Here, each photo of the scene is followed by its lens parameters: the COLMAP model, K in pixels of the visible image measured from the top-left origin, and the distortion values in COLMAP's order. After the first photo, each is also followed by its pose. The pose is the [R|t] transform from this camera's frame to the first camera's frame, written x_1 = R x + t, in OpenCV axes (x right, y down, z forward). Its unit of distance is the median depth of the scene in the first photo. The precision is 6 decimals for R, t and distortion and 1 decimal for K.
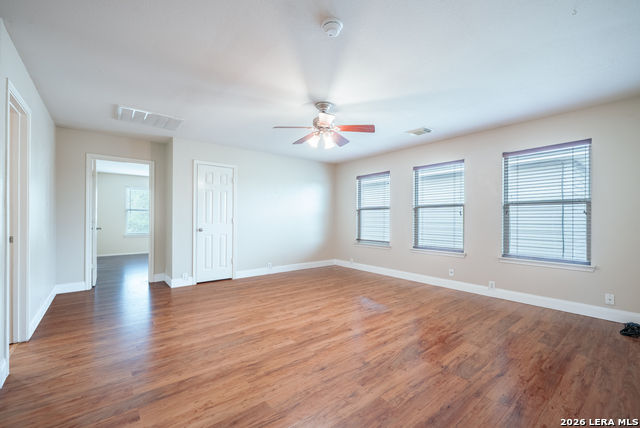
lens RADIAL K [[264.0, 0, 326.4], [0, 264.0, 218.3], [0, 0, 1]] dist [-0.001076, 0.000135]
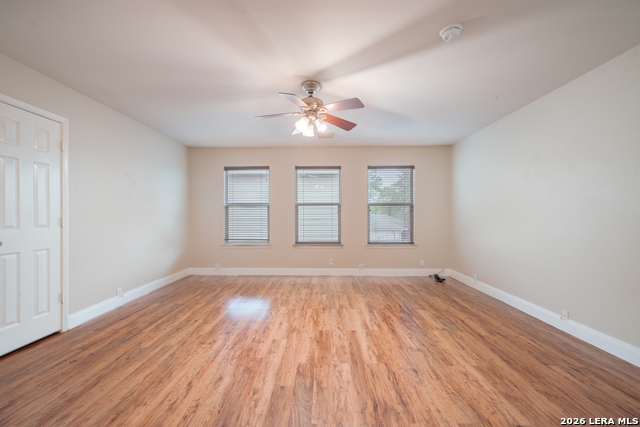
lens RADIAL K [[264.0, 0, 319.8], [0, 264.0, 215.2], [0, 0, 1]] dist [-0.001076, 0.000135]
pose [[0.657893, -0.004194, 0.753100, -0.618822], [0.003566, 0.999991, 0.002454, -0.005798], [-0.753103, 0.001071, 0.657902, 0.393574]]
